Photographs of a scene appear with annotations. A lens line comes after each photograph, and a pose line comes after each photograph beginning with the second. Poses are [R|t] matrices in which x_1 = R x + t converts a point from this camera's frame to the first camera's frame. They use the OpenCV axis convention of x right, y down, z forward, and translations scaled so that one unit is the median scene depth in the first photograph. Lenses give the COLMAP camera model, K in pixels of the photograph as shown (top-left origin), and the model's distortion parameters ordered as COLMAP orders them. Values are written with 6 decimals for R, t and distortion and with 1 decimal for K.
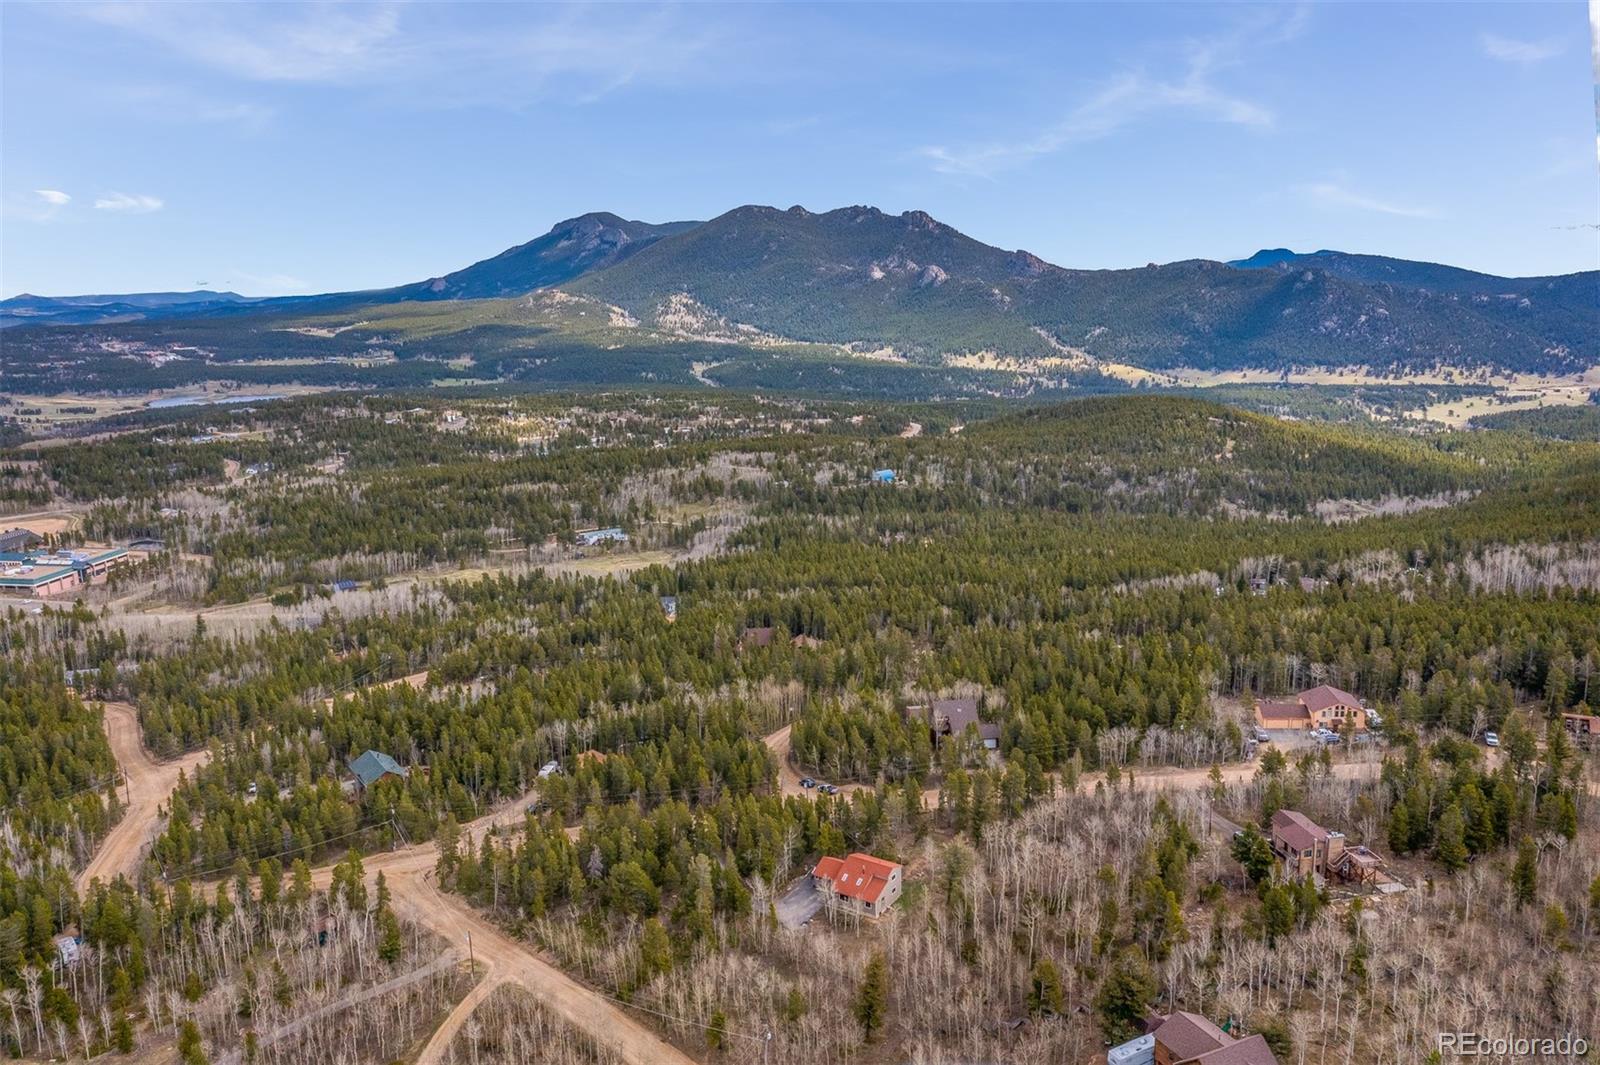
lens RADIAL K [[1287.0, 0, 801.0], [0, 1287.0, 532.3], [0, 0, 1]] dist [-0.000318, 0.000010]
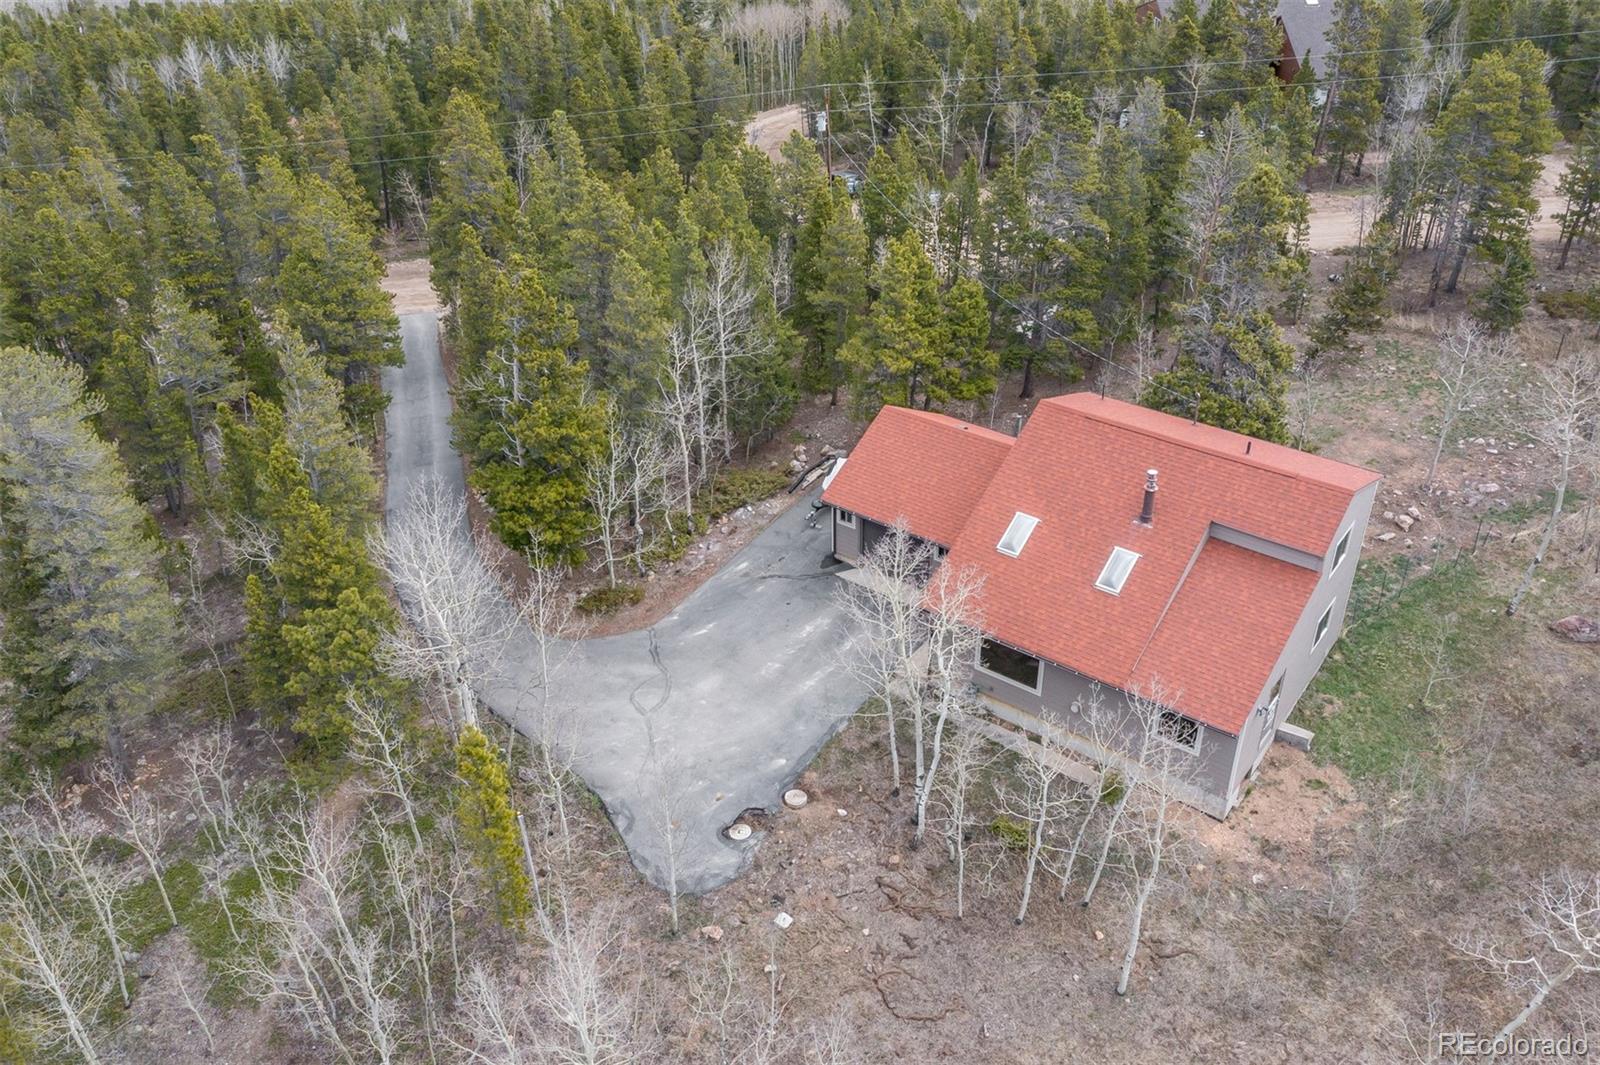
lens RADIAL K [[1287.0, 0, 799.7], [0, 1287.0, 532.3], [0, 0, 1]] dist [-0.000318, 0.000010]
pose [[0.998582, 0.034298, -0.040710, 0.012753], [-0.018779, 0.942572, 0.333476, 0.203404], [0.049810, -0.332238, 0.941879, 0.801893]]
